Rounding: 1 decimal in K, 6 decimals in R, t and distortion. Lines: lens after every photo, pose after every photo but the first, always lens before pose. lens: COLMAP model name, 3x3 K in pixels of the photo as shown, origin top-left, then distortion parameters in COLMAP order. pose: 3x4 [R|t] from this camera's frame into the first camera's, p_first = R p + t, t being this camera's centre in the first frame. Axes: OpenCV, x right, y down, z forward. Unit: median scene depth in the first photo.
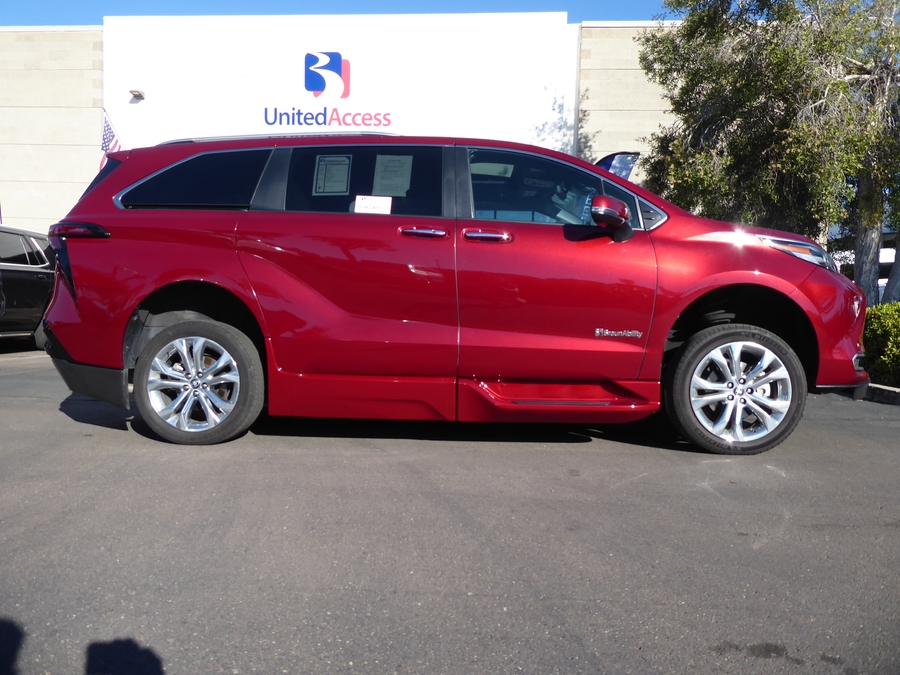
lens RADIAL K [[629.2, 0, 445.5], [0, 629.2, 340.1], [0, 0, 1]] dist [0.001751, -0.025357]
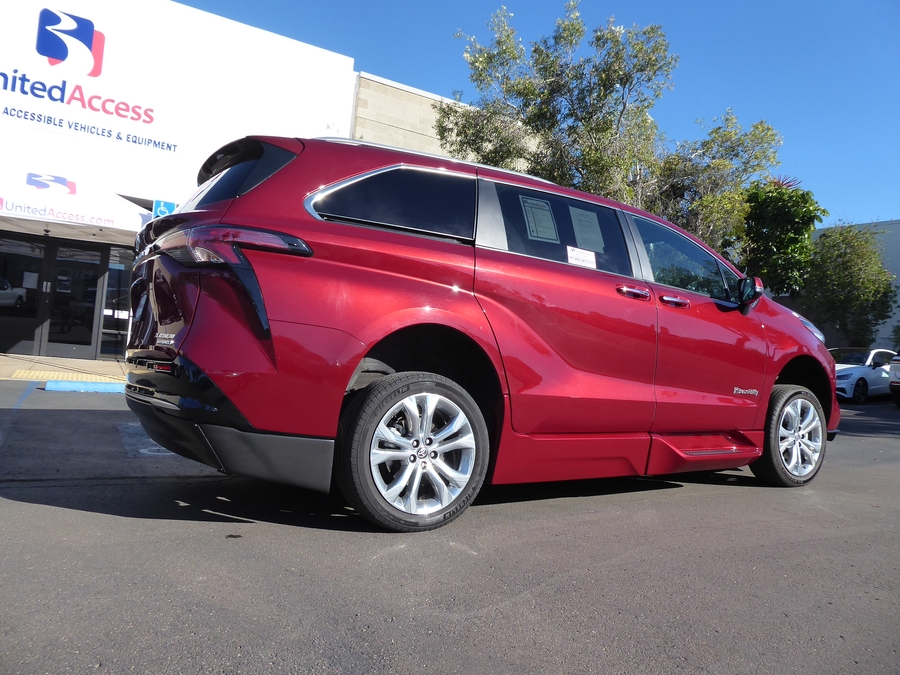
lens RADIAL K [[636.4, 0, 450.0], [0, 636.4, 337.5], [0, 0, 1]] dist [-0.022959, 0.001075]
pose [[0.814010, 0.058234, 0.577924, -0.297967], [-0.022634, 0.997386, -0.068621, -0.006836], [-0.580410, 0.042778, 0.813200, 0.113899]]
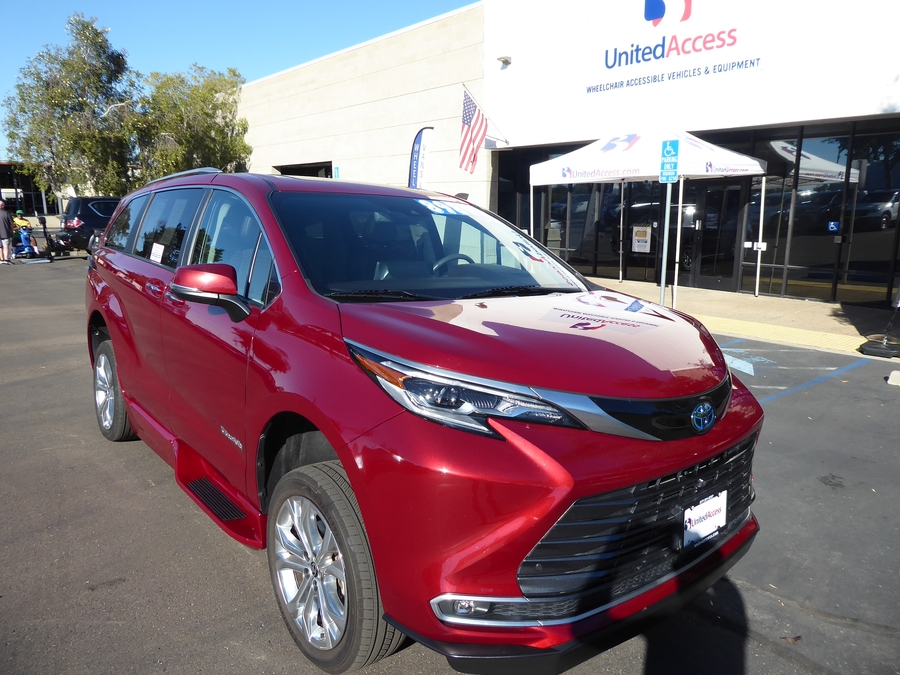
lens RADIAL K [[630.4, 0, 456.8], [0, 630.4, 339.2], [0, 0, 1]] dist [-0.000114, -0.048566]
pose [[0.694389, 0.120586, -0.709424, 0.341436], [-0.033954, 0.990252, 0.135086, -0.085911], [0.718798, -0.069714, 0.691715, 0.225187]]
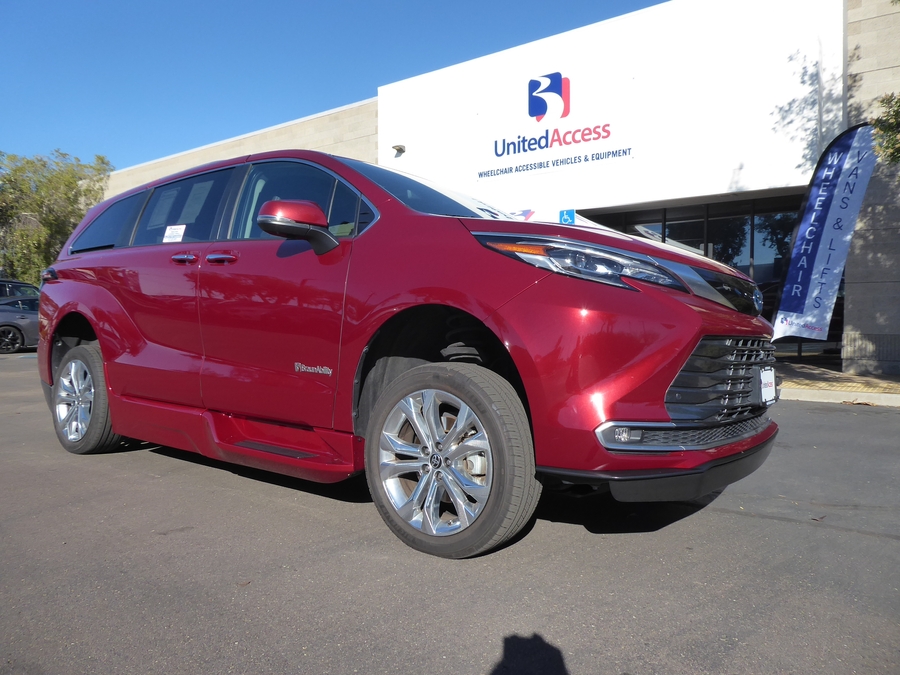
lens RADIAL K [[634.8, 0, 456.3], [0, 634.8, 341.0], [0, 0, 1]] dist [-0.037616, -0.000951]
pose [[0.835995, -0.003685, -0.548724, 0.291496], [-0.017413, 0.999296, -0.033240, -0.008491], [0.548460, 0.037343, 0.835342, 0.143751]]
